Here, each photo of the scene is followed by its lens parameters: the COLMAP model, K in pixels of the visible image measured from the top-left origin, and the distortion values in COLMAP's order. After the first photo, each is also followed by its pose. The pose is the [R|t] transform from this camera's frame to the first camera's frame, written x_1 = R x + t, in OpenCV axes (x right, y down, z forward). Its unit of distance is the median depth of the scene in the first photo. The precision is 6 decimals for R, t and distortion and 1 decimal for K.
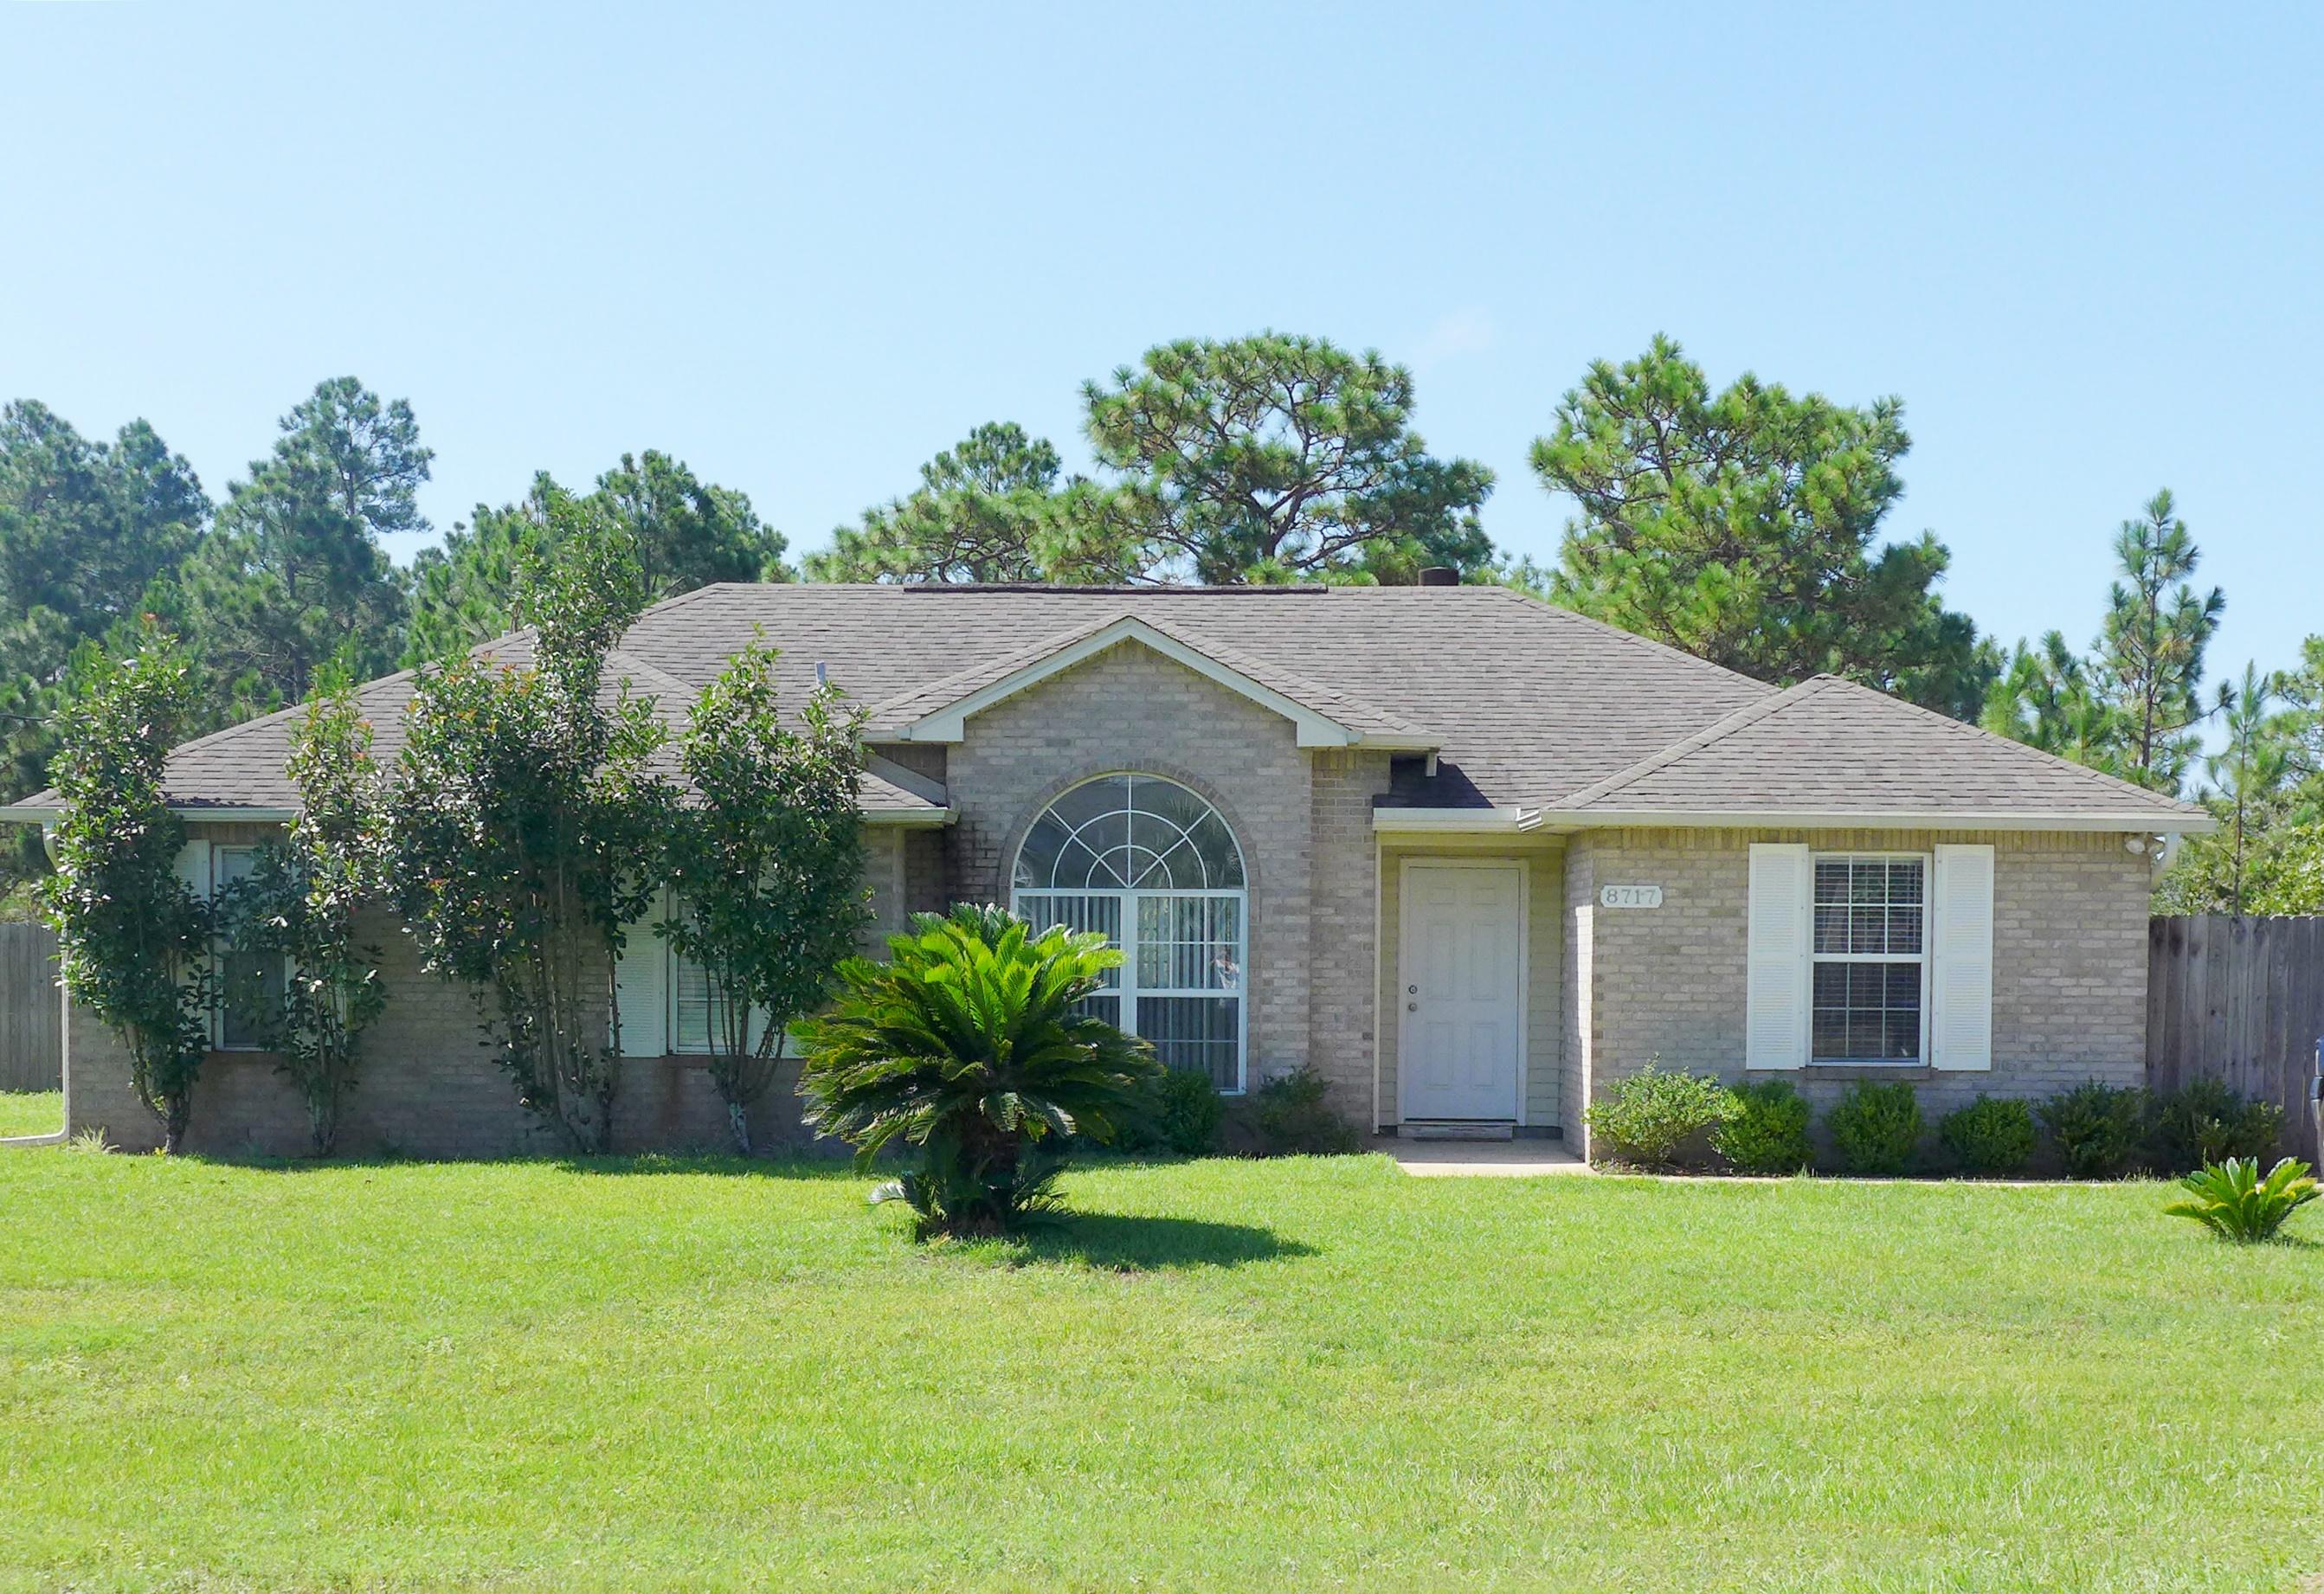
lens RADIAL K [[2926.9, 0, 1162.0], [0, 2926.9, 797.0], [0, 0, 1]] dist [-0.003278, 0.004235]
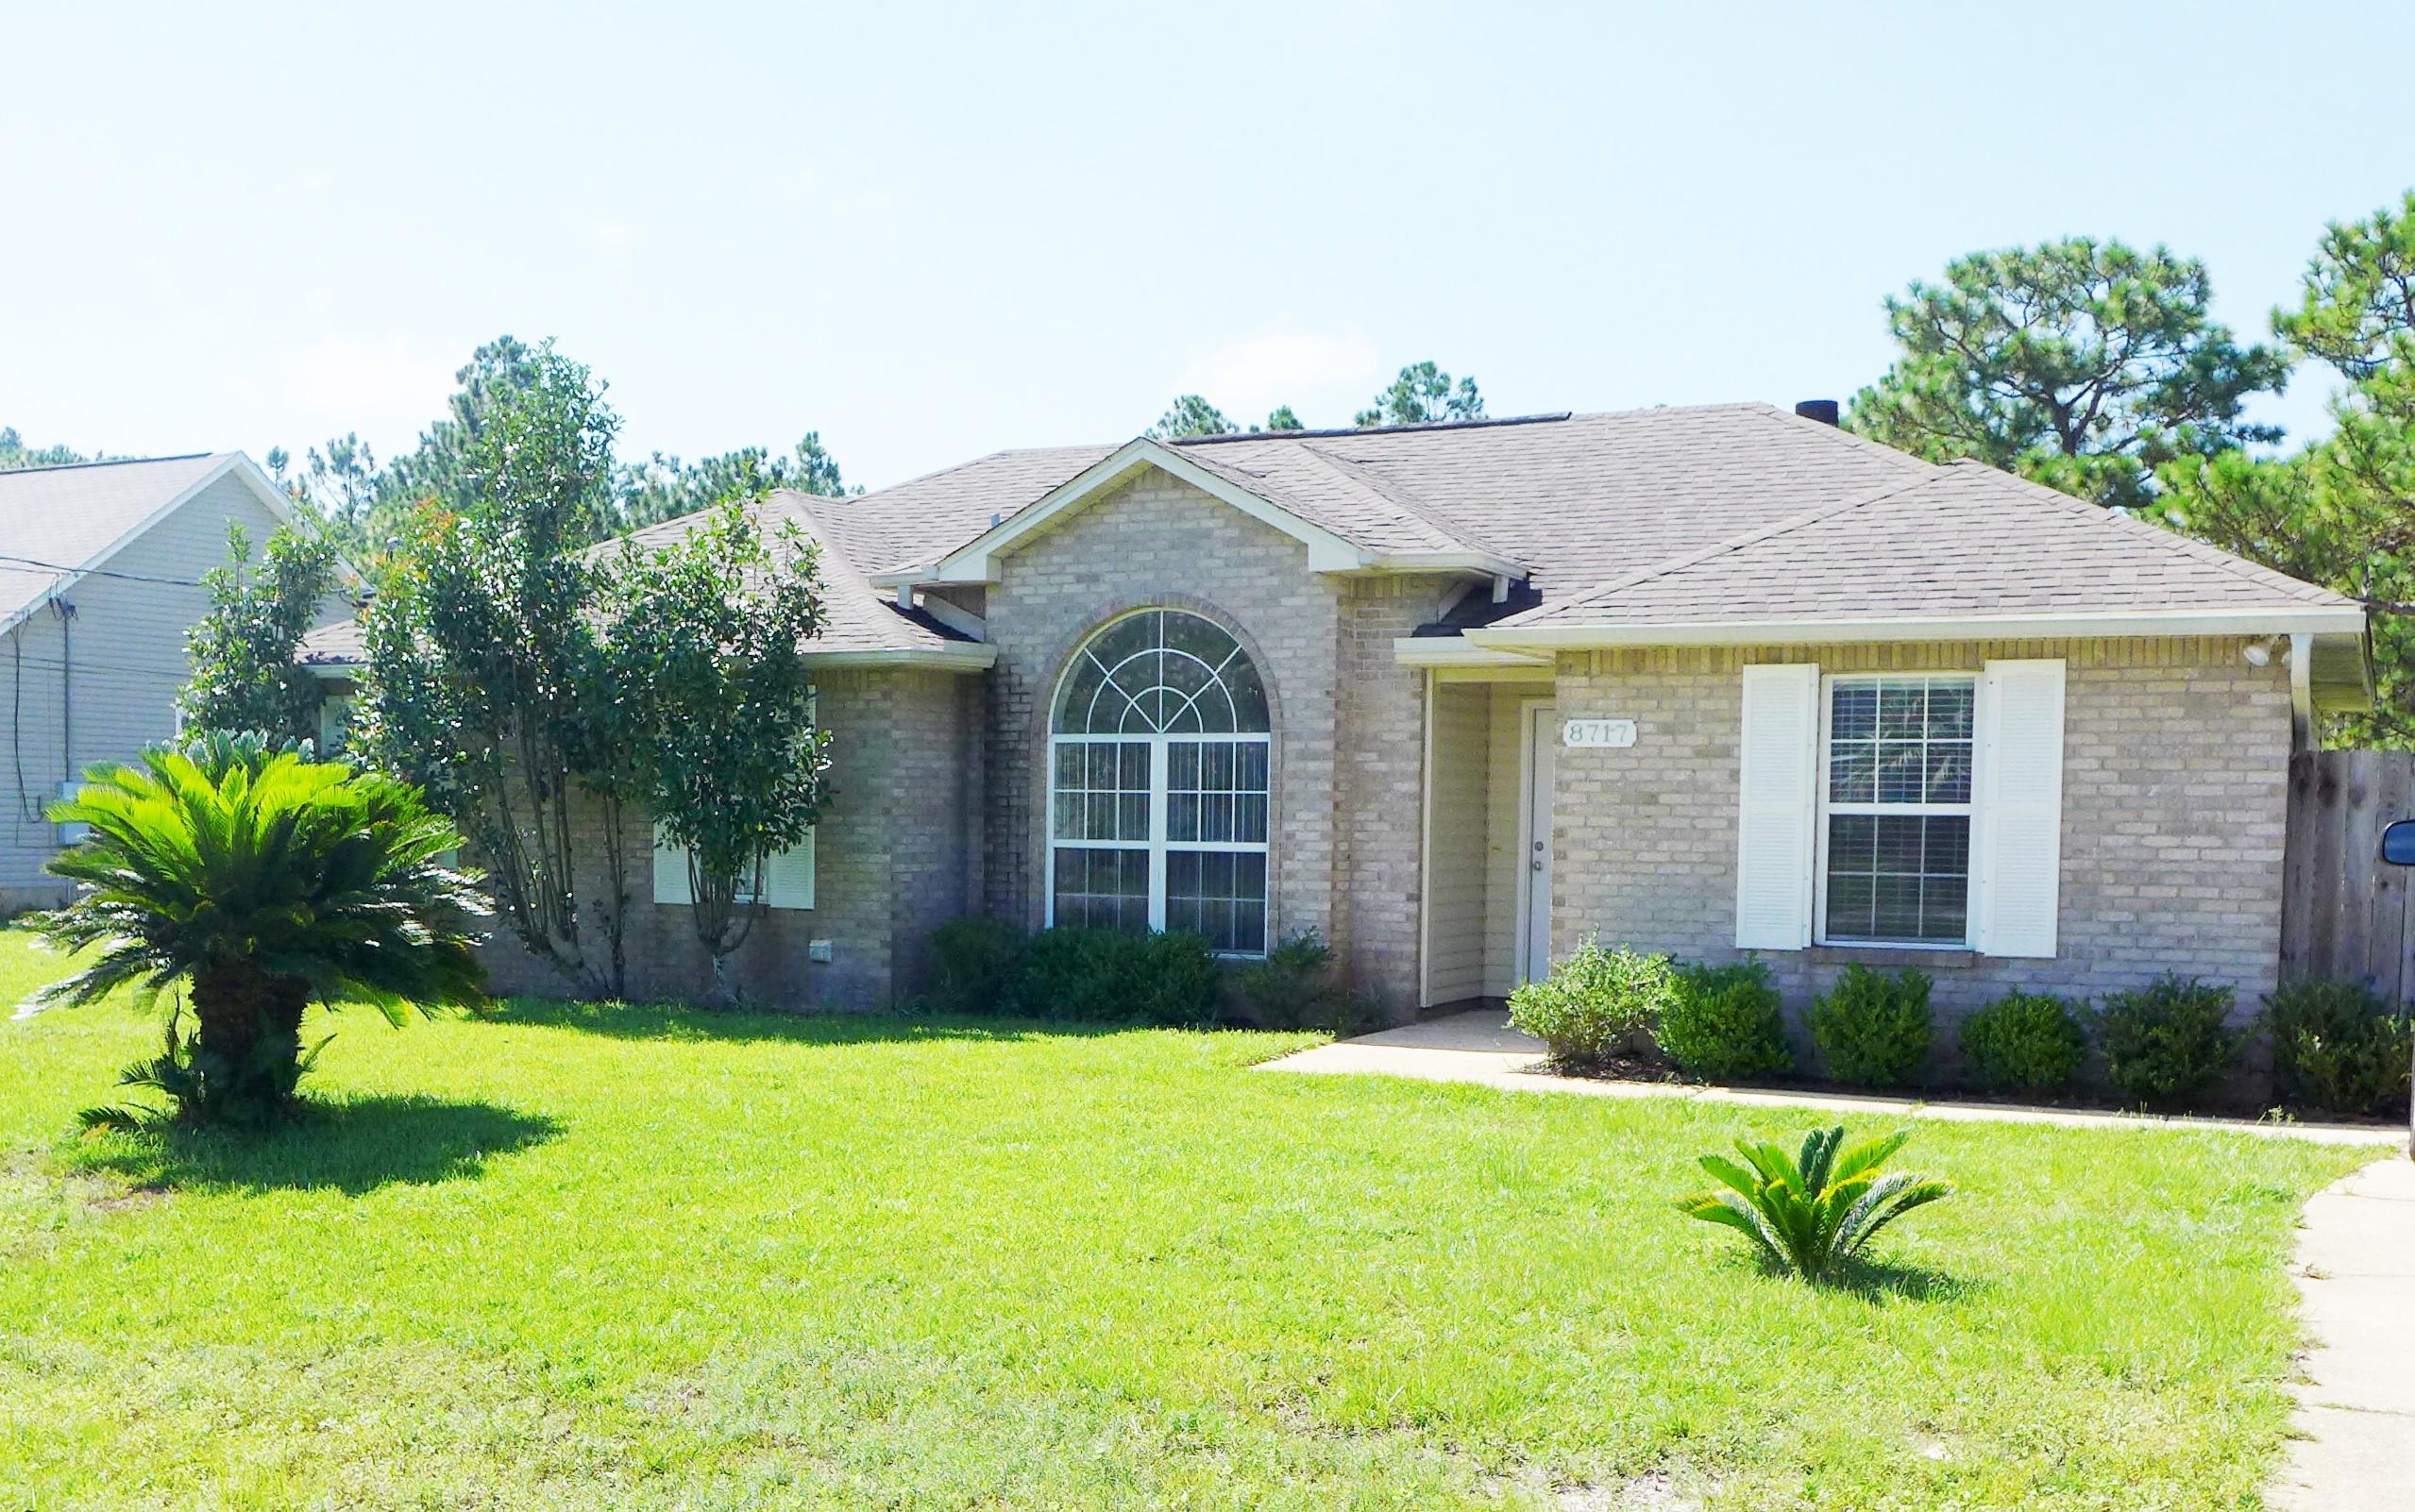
lens RADIAL K [[2304.2, 0, 1207.5], [0, 2304.2, 756.0], [0, 0, 1]] dist [-0.004941, -0.011594]
pose [[0.920278, -0.007340, -0.391196, 0.311277], [0.018516, 0.999521, 0.024804, 0.022366], [0.390827, -0.030070, 0.919973, 0.365176]]
